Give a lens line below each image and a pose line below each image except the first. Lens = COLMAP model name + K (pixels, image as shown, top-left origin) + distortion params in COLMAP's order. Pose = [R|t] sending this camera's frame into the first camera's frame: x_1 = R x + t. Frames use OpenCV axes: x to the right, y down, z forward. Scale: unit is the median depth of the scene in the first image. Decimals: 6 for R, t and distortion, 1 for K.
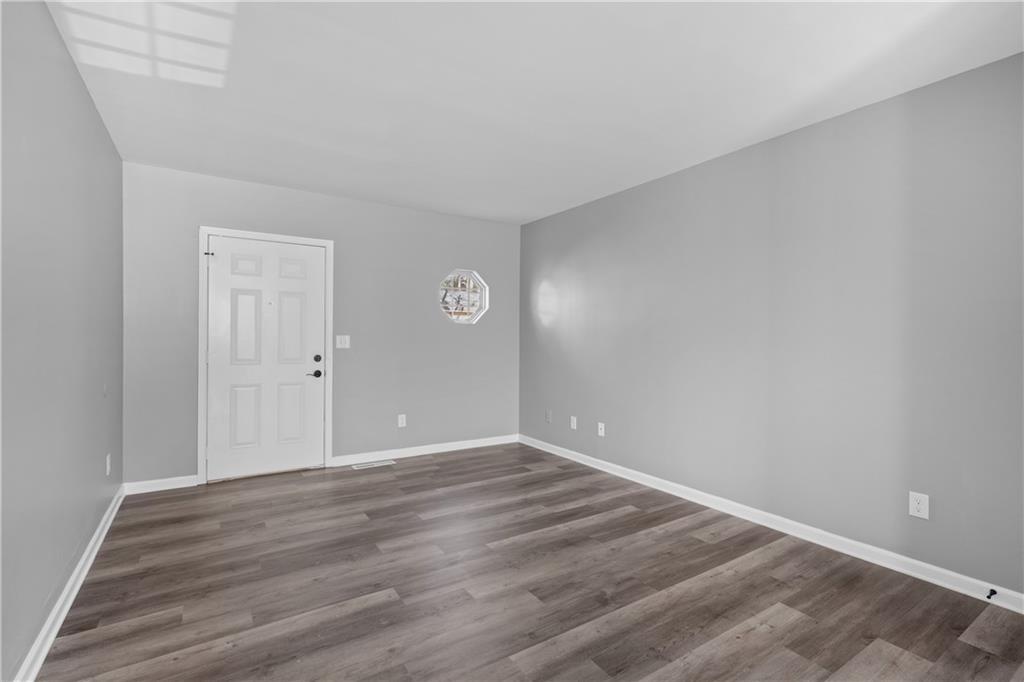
lens RADIAL K [[481.1, 0, 510.2], [0, 481.1, 334.1], [0, 0, 1]] dist [0.003207, -0.000670]
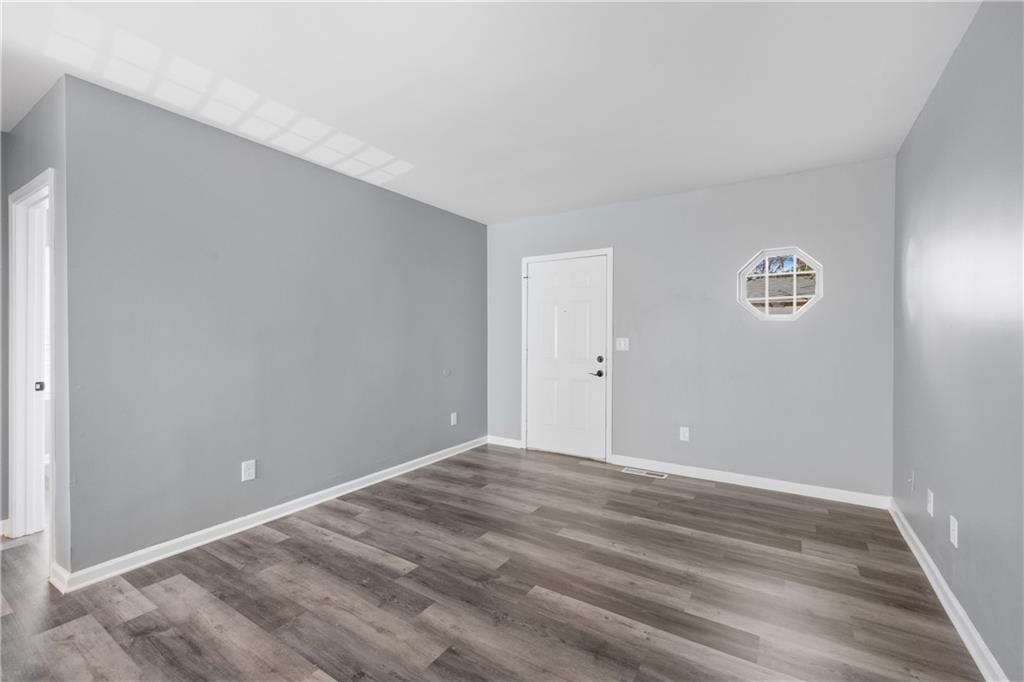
lens RADIAL K [[429.0, 0, 509.2], [0, 429.0, 338.9], [0, 0, 1]] dist [0.002452, -0.000603]
pose [[0.408650, -0.005283, -0.912676, 0.587589], [0.007615, 0.999968, -0.002379, 0.007556], [0.912659, -0.005978, 0.408678, 0.622969]]
